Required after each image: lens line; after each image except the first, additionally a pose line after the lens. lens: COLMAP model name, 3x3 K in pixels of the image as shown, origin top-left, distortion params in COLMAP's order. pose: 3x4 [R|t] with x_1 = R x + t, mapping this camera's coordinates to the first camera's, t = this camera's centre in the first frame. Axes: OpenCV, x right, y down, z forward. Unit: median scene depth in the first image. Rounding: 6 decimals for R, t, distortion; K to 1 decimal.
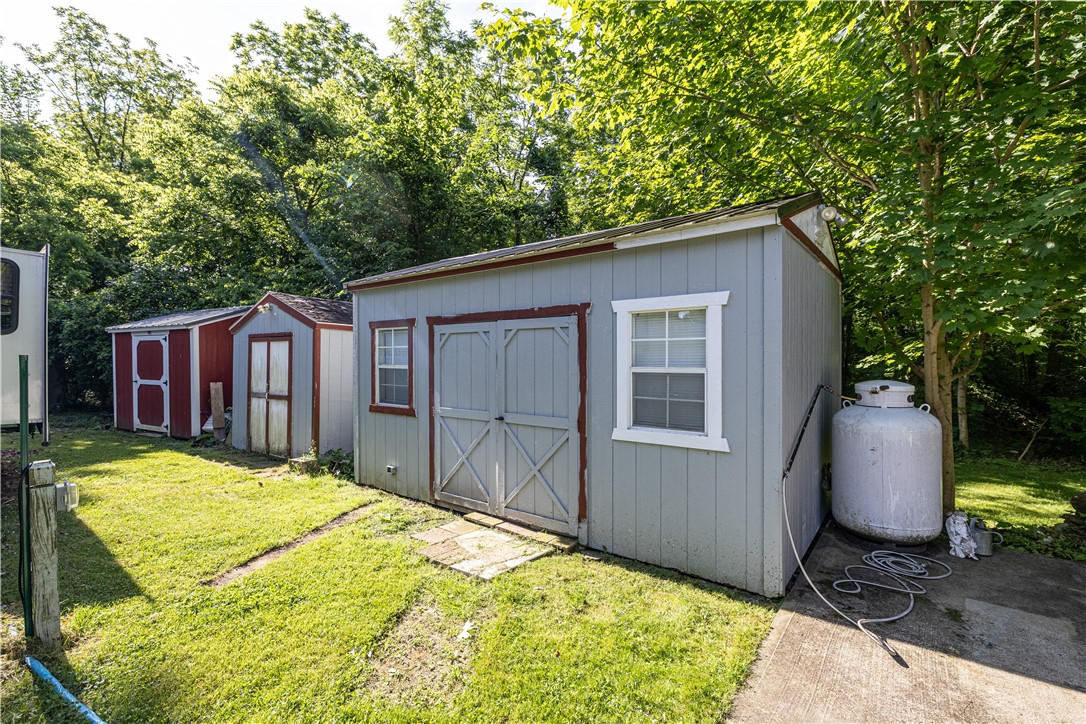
lens RADIAL K [[484.9, 0, 535.7], [0, 484.9, 360.4], [0, 0, 1]] dist [-0.007742, 0.000835]
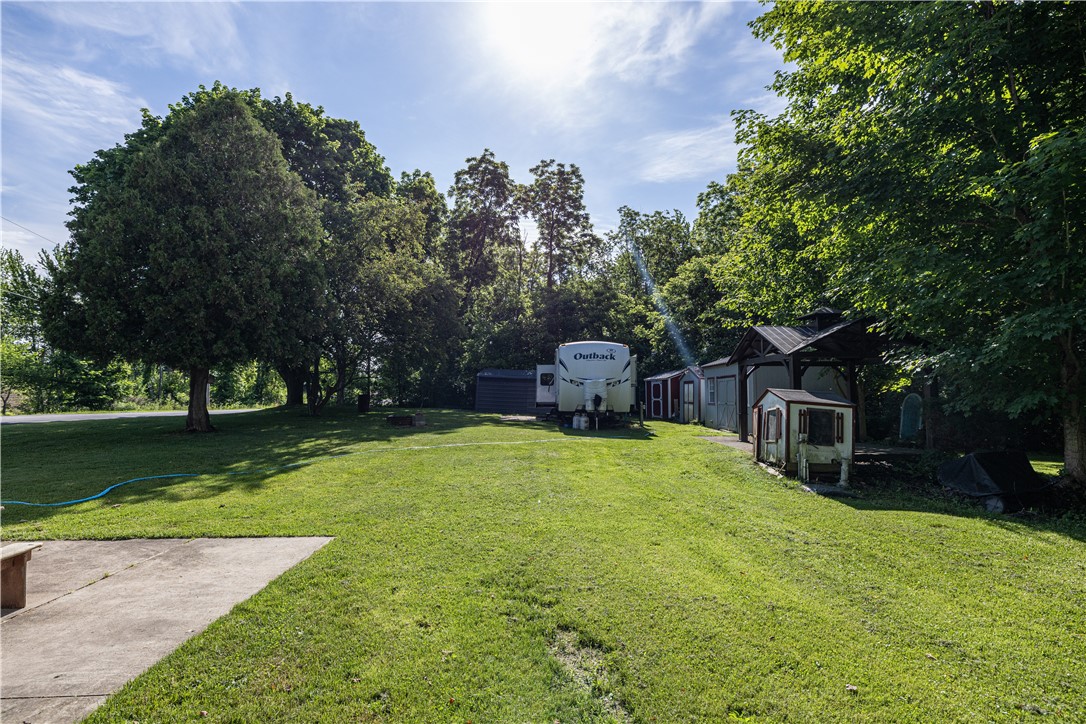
lens RADIAL K [[538.3, 0, 543.0], [0, 538.3, 362.0], [0, 0, 1]] dist [-0.000447, -0.000014]
pose [[0.624181, -0.045983, -0.779925, 1.844116], [-0.007535, 0.997866, -0.064863, 0.061328], [0.781243, 0.046364, 0.622502, -2.189468]]
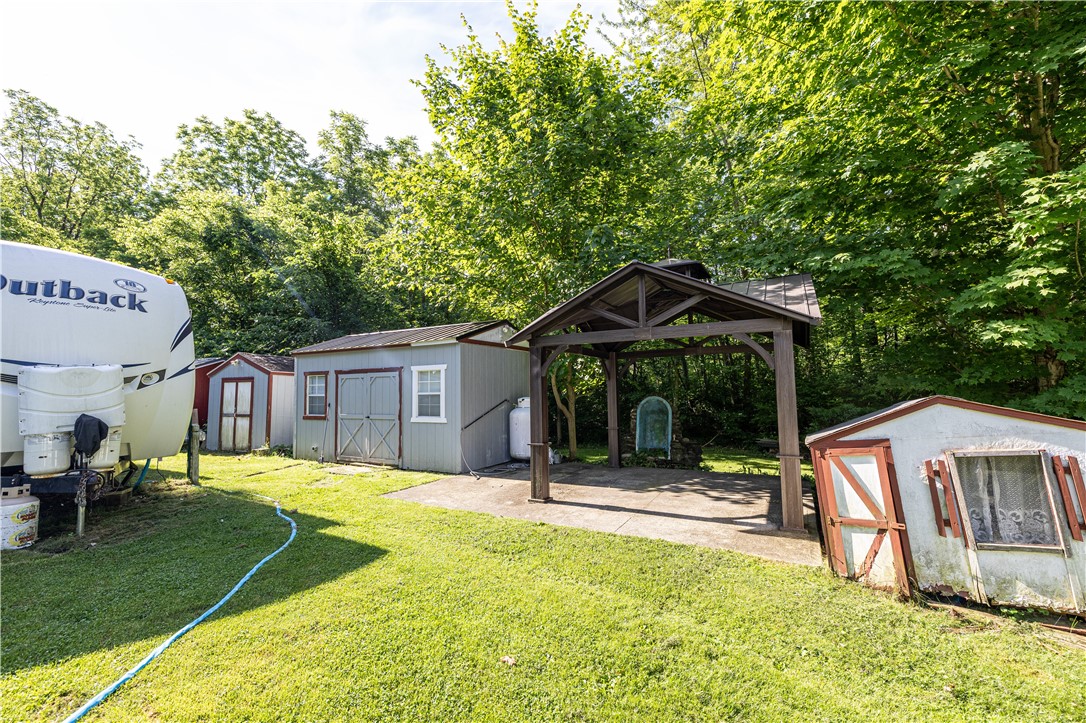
lens RADIAL K [[456.6, 0, 537.0], [0, 456.6, 362.5], [0, 0, 1]] dist [0.001432, 0.000244]
pose [[0.986729, -0.001750, 0.162367, 0.275028], [0.012987, 0.997589, -0.068175, 0.017838], [-0.161856, 0.069379, 0.984373, -0.936460]]
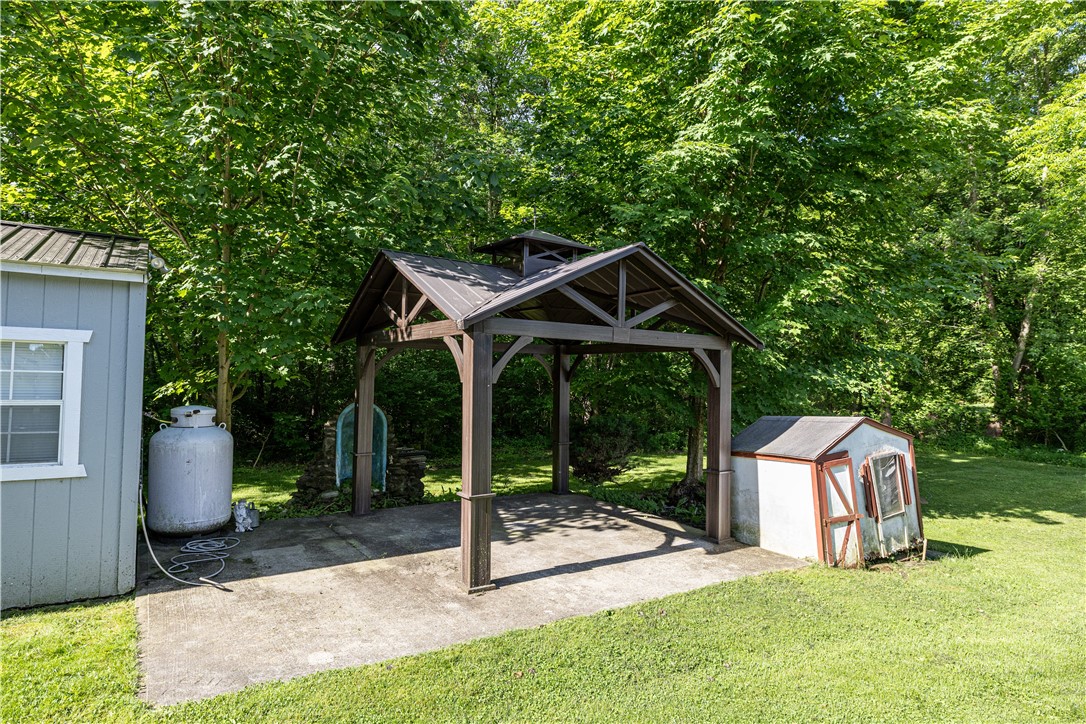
lens RADIAL K [[617.9, 0, 543.0], [0, 617.9, 362.0], [0, 0, 1]] dist [0.000047, -0.000103]
pose [[0.317044, 0.035212, 0.947757, -0.347327], [-0.018513, 0.999350, -0.030935, -0.026399], [-0.948230, -0.007738, 0.317490, -0.243378]]
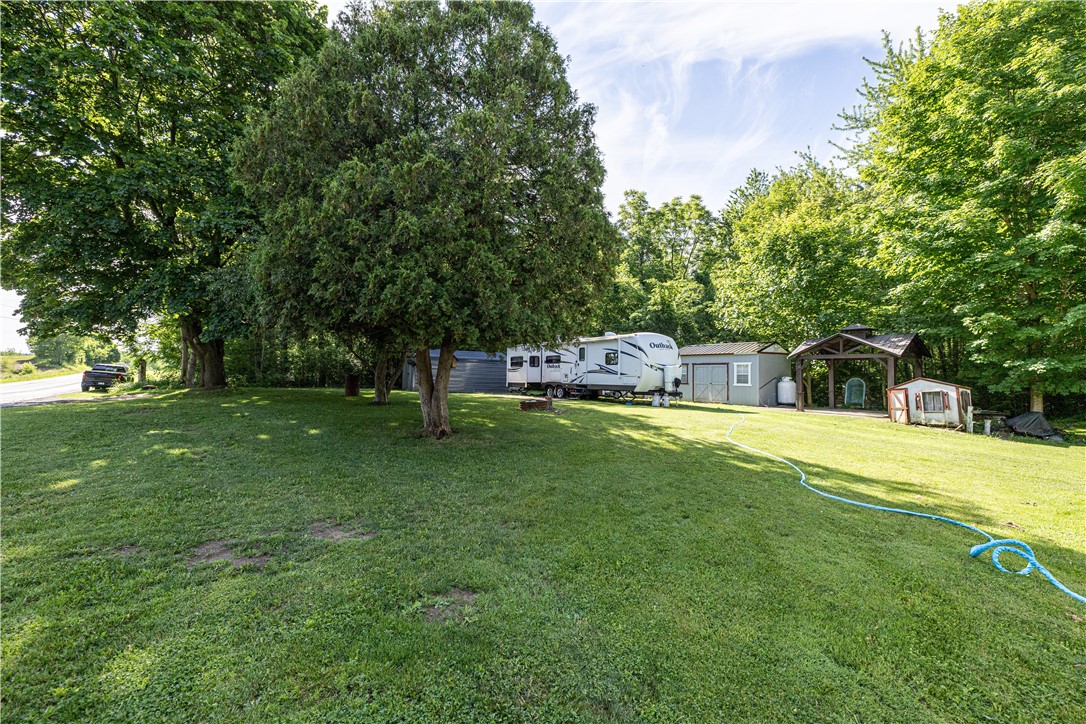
lens RADIAL K [[439.4, 0, 546.6], [0, 439.4, 357.9], [0, 0, 1]] dist [-0.000376, -0.000035]
pose [[0.963171, 0.000569, -0.268890, -0.399064], [-0.010971, 0.999248, -0.037182, 0.031209], [0.268666, 0.038763, 0.962453, -3.214602]]
